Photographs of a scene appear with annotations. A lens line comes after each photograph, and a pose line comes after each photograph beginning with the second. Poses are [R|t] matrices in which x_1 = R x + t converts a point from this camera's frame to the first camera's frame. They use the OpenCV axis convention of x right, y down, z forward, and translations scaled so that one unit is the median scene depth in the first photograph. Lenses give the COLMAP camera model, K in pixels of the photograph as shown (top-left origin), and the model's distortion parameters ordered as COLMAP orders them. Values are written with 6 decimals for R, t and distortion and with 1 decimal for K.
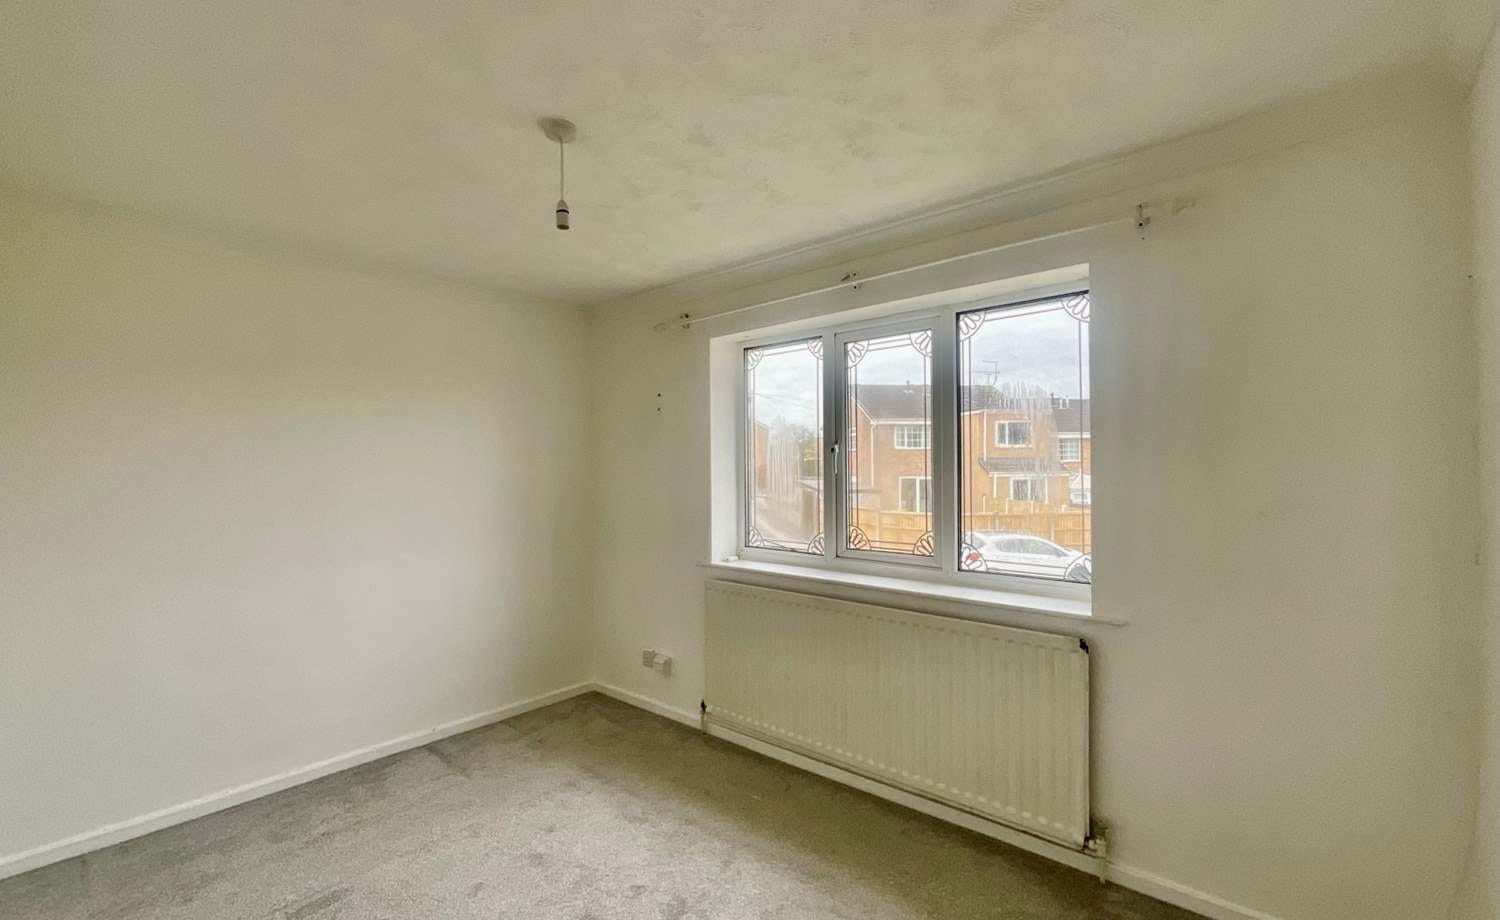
lens RADIAL K [[609.8, 0, 732.5], [0, 609.8, 456.5], [0, 0, 1]] dist [0.001501, 0.000019]
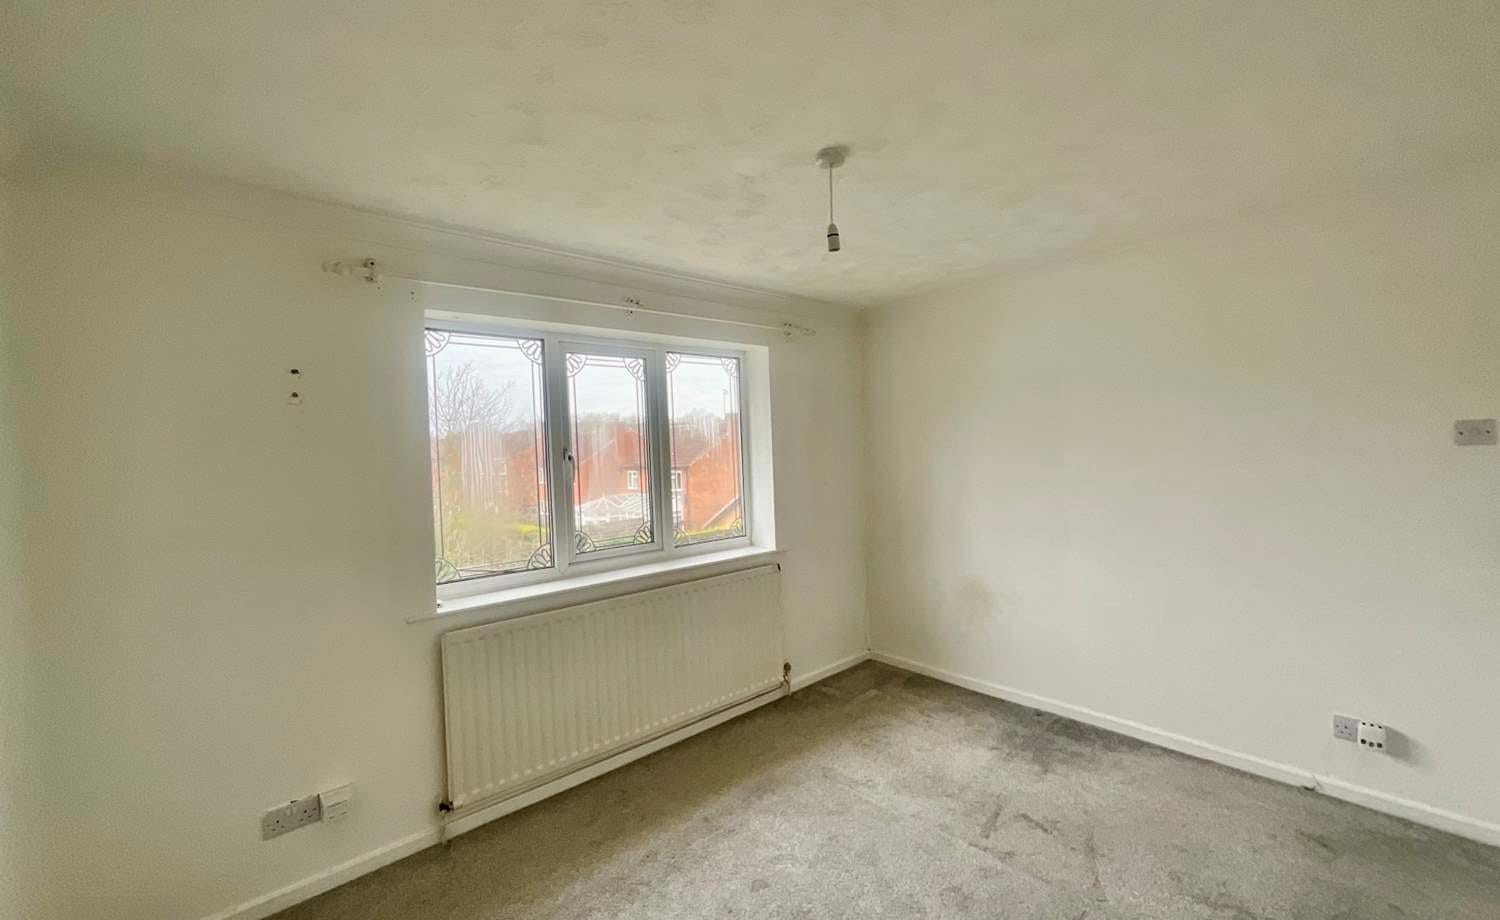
lens RADIAL K [[609.8, 0, 732.5], [0, 609.8, 456.5], [0, 0, 1]] dist [0.001501, 0.000019]
pose [[0.157313, -0.006480, 0.987528, -0.855759], [0.025282, 0.999677, 0.002533, -0.009327], [-0.987225, 0.024568, 0.157426, 0.628189]]
